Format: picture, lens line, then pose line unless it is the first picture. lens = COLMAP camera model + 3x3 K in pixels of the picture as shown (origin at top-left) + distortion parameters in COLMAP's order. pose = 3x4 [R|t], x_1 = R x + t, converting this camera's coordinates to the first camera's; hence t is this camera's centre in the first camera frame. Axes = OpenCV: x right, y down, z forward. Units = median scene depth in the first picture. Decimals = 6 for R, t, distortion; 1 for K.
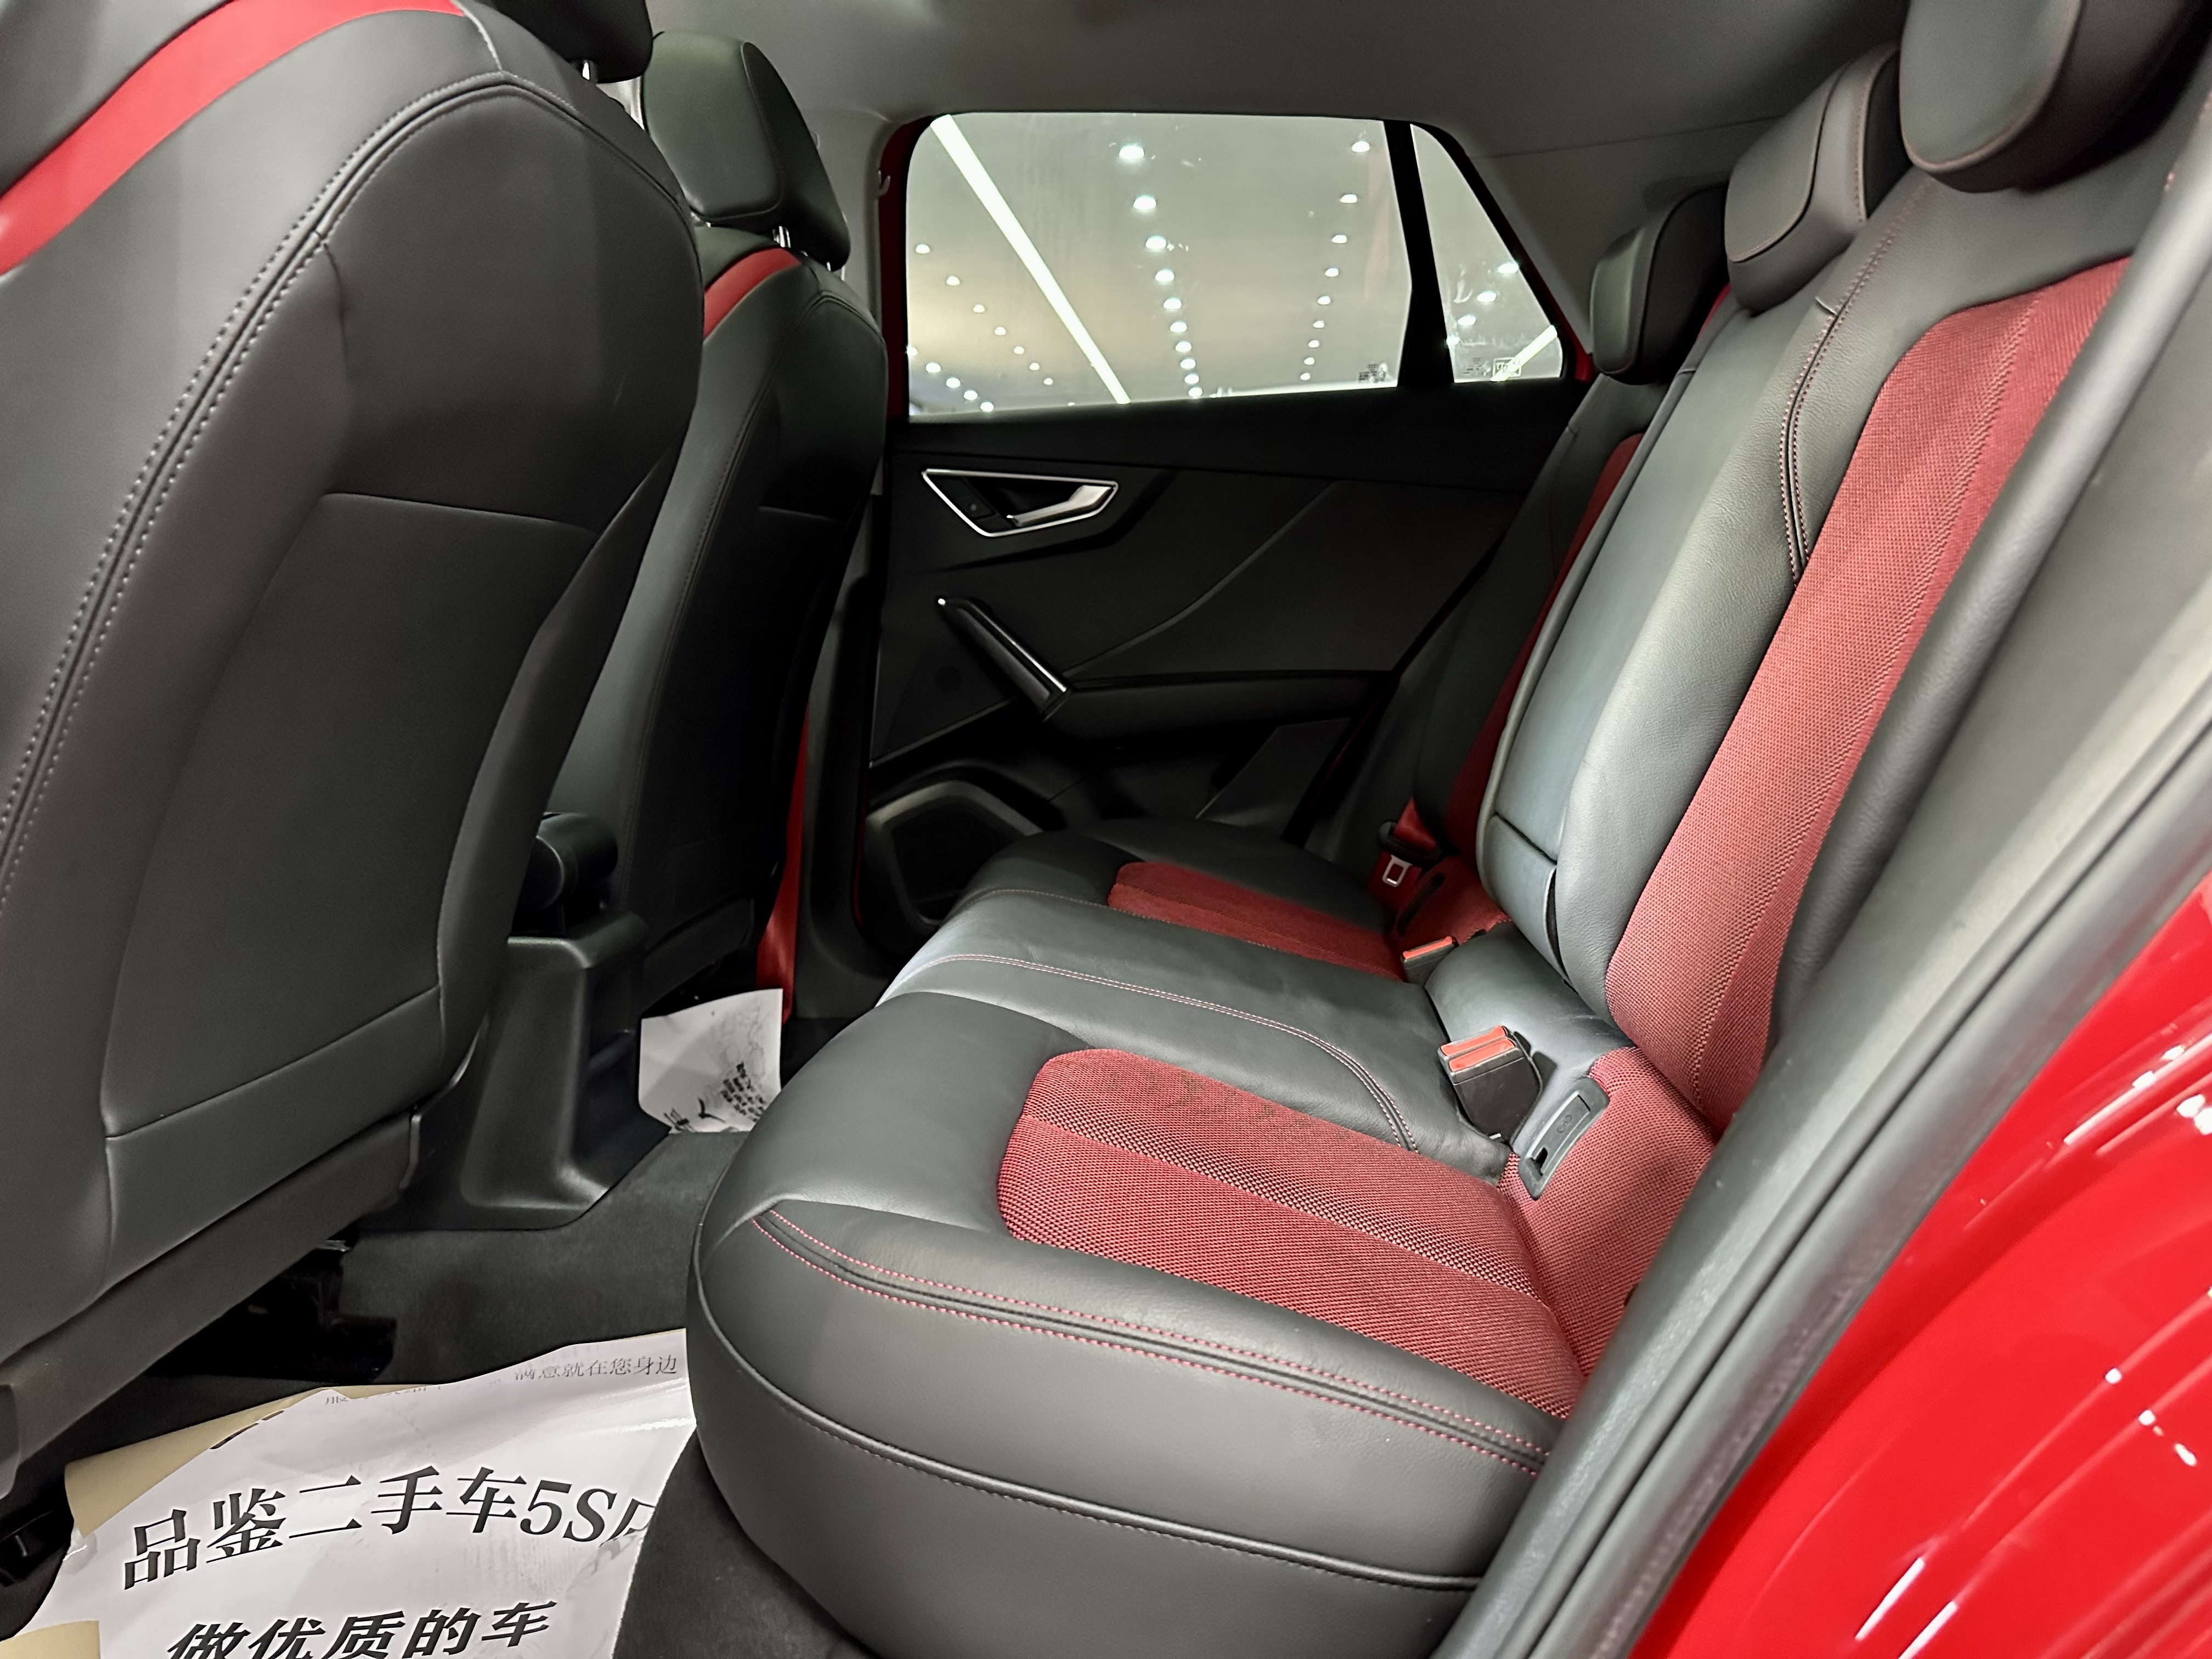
lens RADIAL K [[1565.6, 0, 1133.7], [0, 1565.6, 823.7], [0, 0, 1]] dist [0.093902, -0.142689]
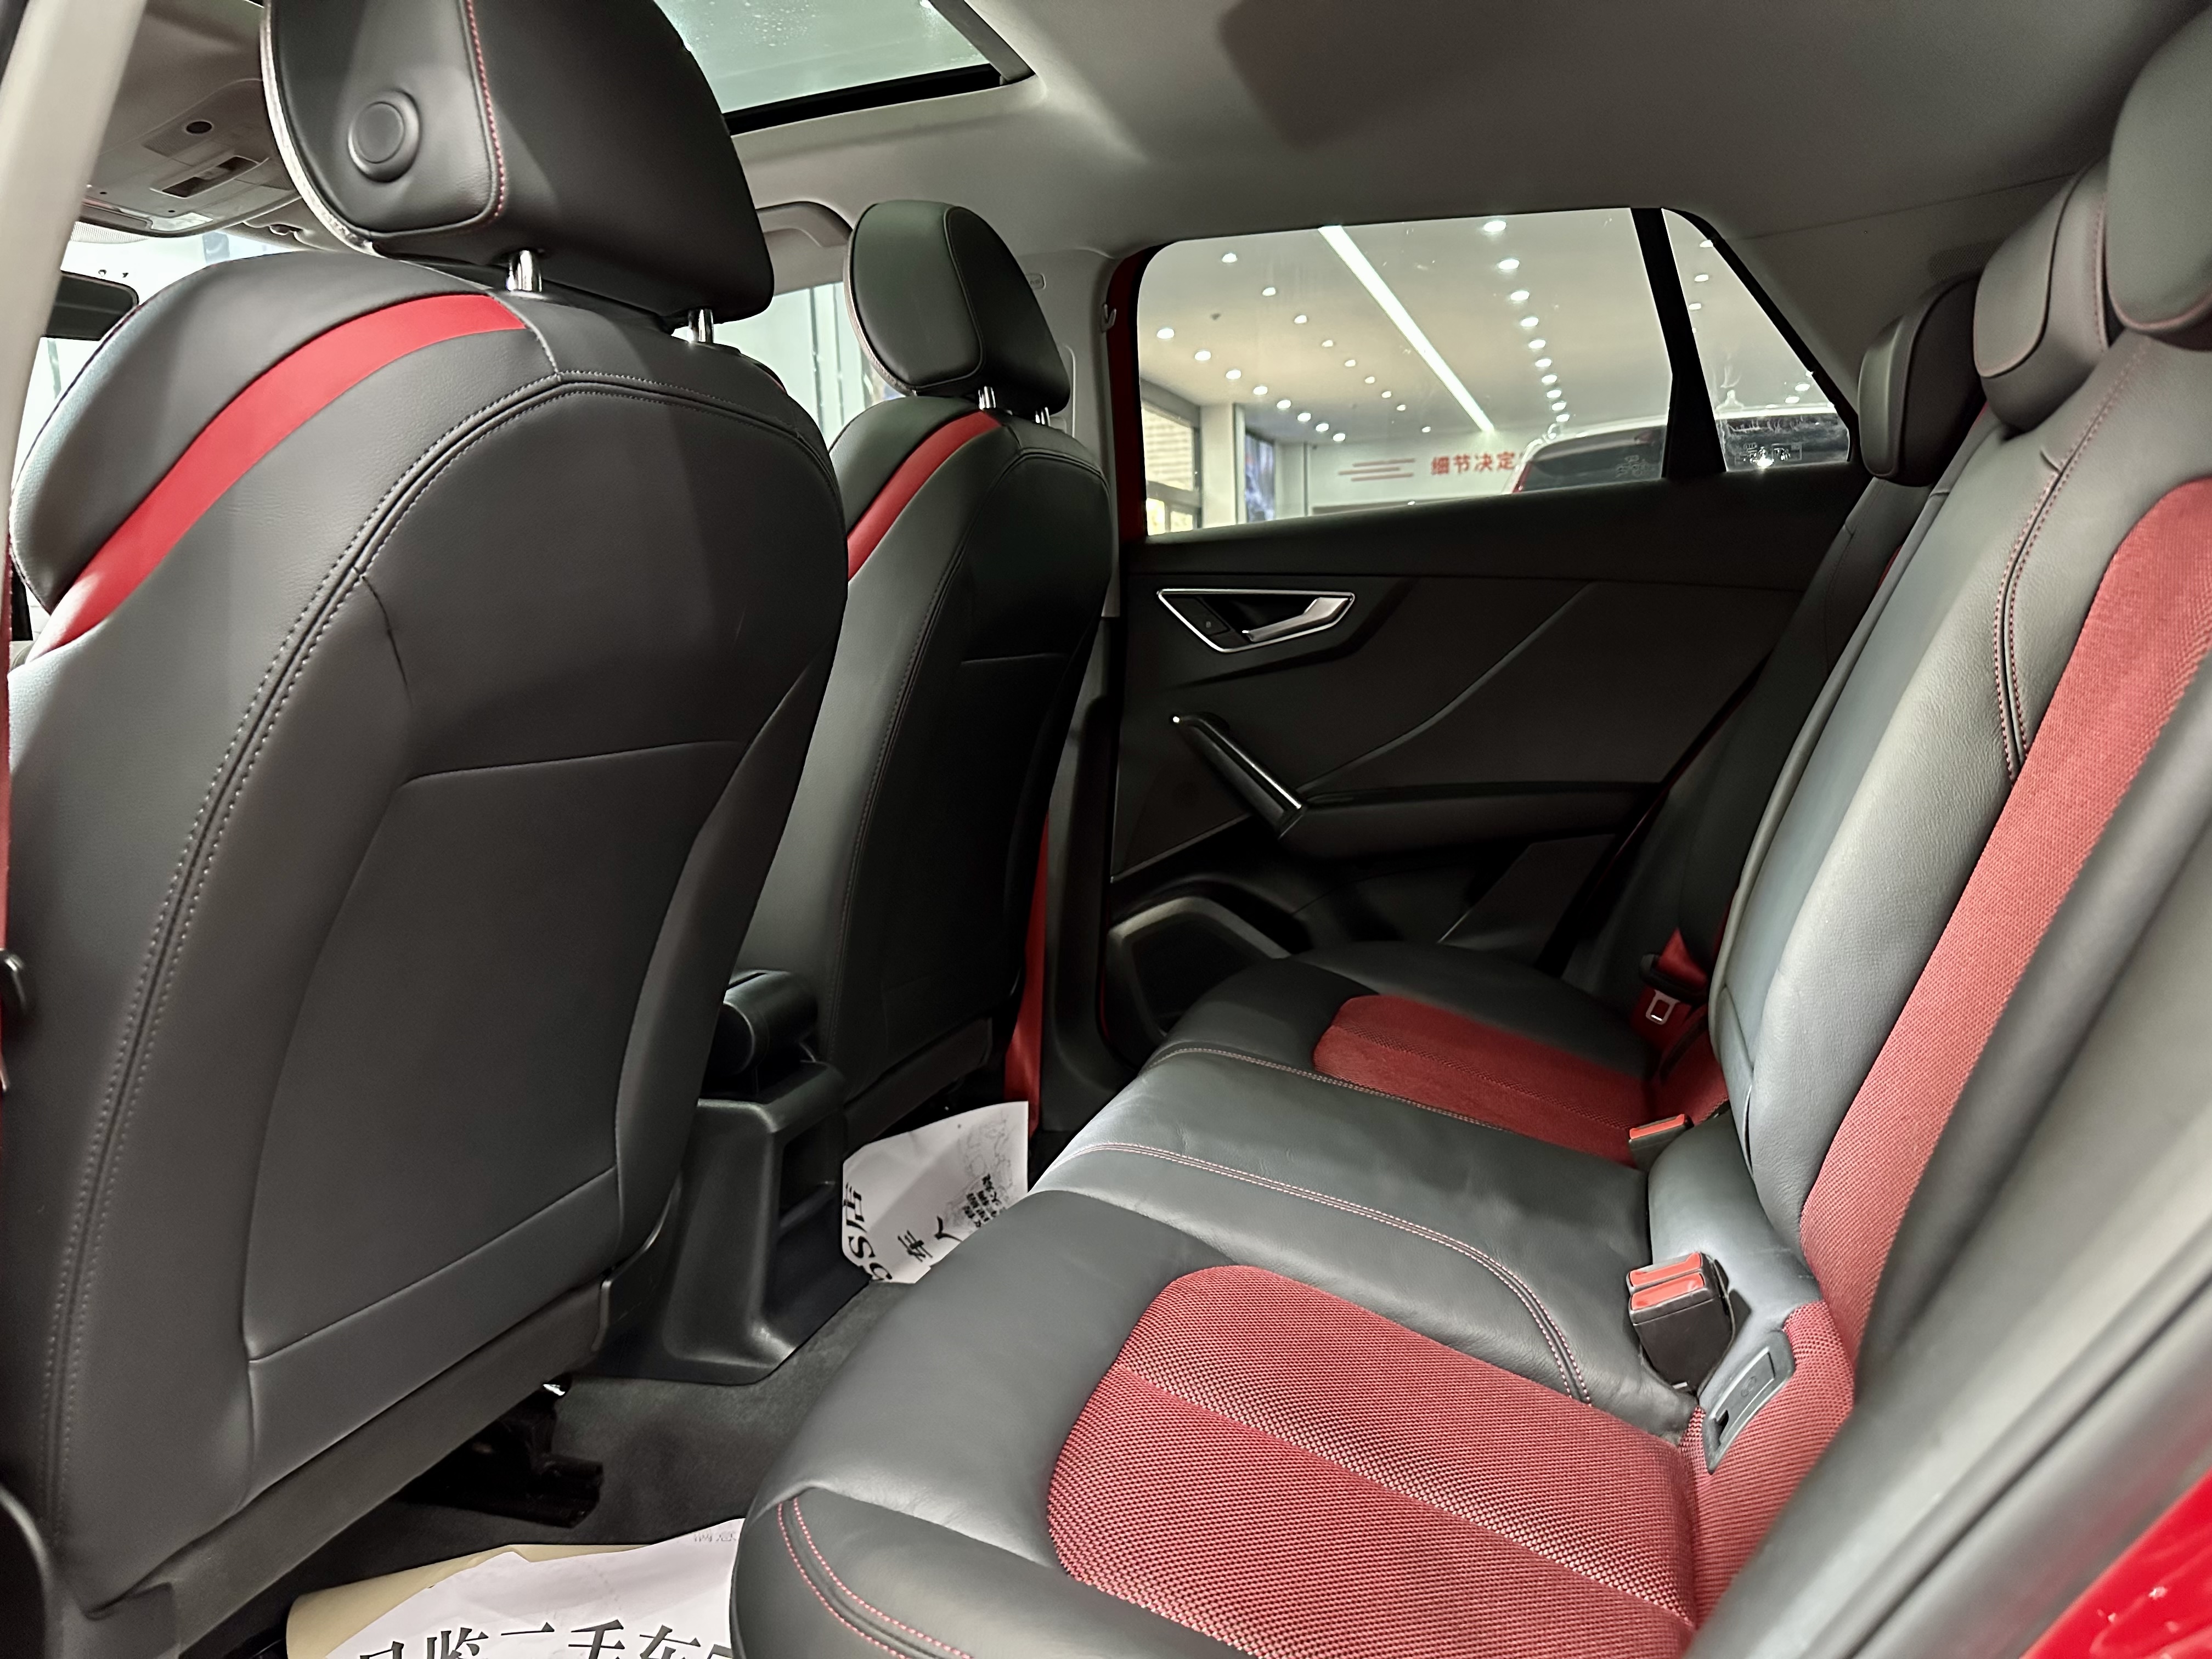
lens RADIAL K [[1565.6, 0, 1133.7], [0, 1565.6, 823.7], [0, 0, 1]] dist [0.093902, -0.142689]
pose [[0.974186, -0.006022, -0.225667, 0.126511], [0.002368, 0.999862, -0.016458, -0.100435], [0.225734, 0.015499, 0.974066, 0.047472]]
